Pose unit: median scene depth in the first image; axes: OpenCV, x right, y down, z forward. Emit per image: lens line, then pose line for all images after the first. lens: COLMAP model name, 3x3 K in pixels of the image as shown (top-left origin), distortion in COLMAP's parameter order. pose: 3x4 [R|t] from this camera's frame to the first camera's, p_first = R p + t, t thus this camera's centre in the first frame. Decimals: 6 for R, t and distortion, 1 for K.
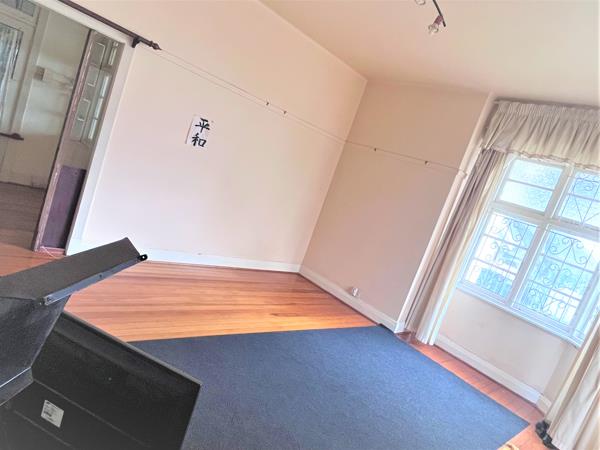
lens RADIAL K [[382.6, 0, 299.2], [0, 382.6, 225.0], [0, 0, 1]] dist [0.000887, -0.000047]
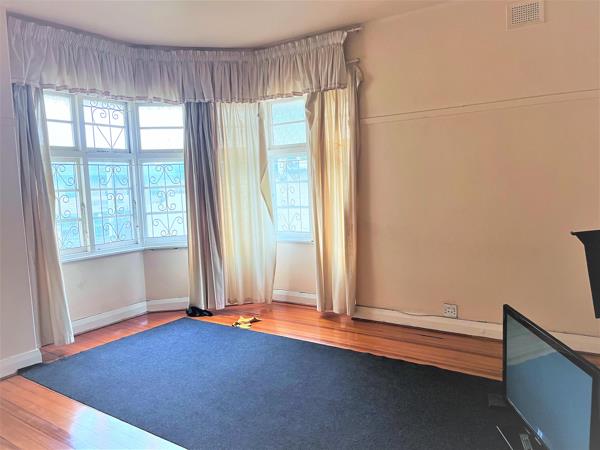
lens RADIAL K [[454.1, 0, 299.7], [0, 454.1, 225.0], [0, 0, 1]] dist [-0.001857, 0.001467]
pose [[-0.214702, -0.405633, 0.888462, -0.584208], [0.102818, 0.895234, 0.433571, -0.308102], [-0.971253, 0.184439, -0.150502, 0.708120]]
